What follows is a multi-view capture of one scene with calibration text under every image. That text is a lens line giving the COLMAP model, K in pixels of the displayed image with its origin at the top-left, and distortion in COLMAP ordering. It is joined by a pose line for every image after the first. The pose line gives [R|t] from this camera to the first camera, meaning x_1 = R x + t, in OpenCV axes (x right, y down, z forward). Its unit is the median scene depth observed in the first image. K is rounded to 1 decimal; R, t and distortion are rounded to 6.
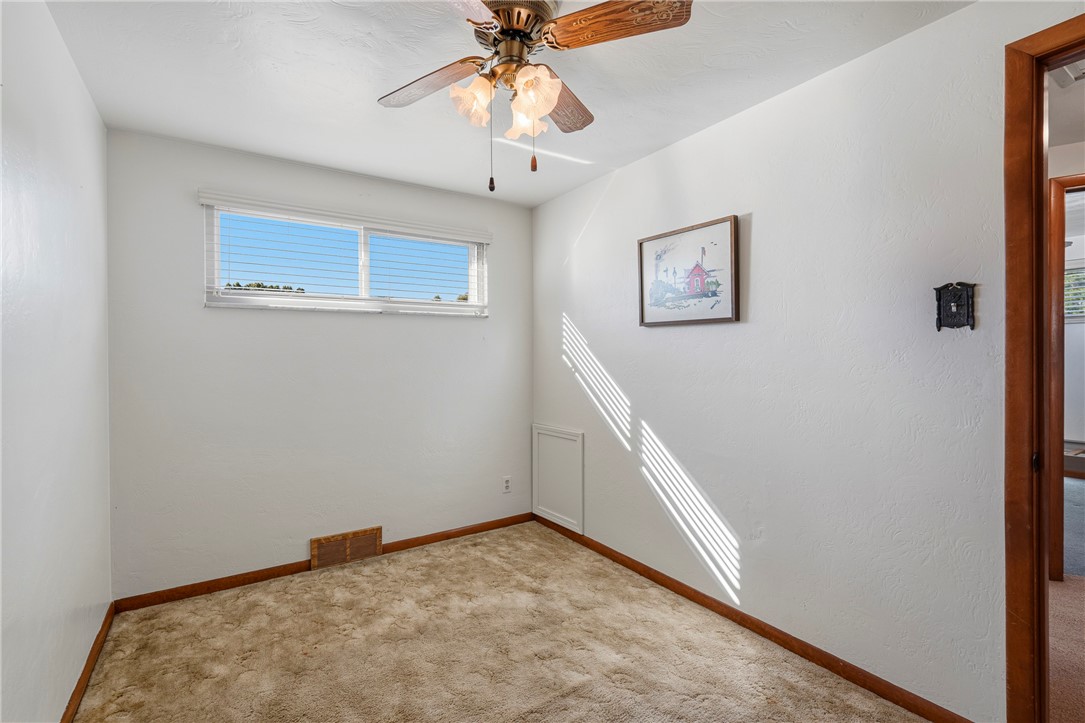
lens RADIAL K [[492.0, 0, 537.7], [0, 492.0, 365.4], [0, 0, 1]] dist [-0.005812, 0.002739]
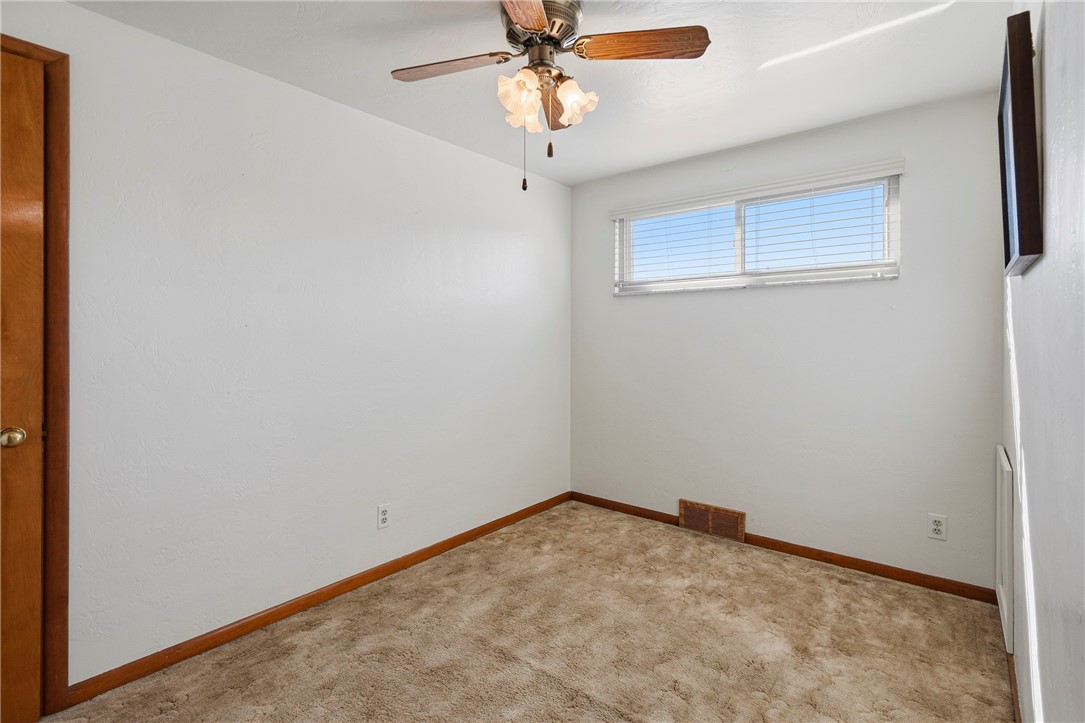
lens RADIAL K [[523.3, 0, 550.9], [0, 523.3, 339.8], [0, 0, 1]] dist [-0.004256, 0.002038]
pose [[0.293104, 0.012375, -0.956000, 0.588883], [-0.016495, 0.999833, 0.007885, -0.008443], [0.955938, 0.013458, 0.293259, 0.381191]]
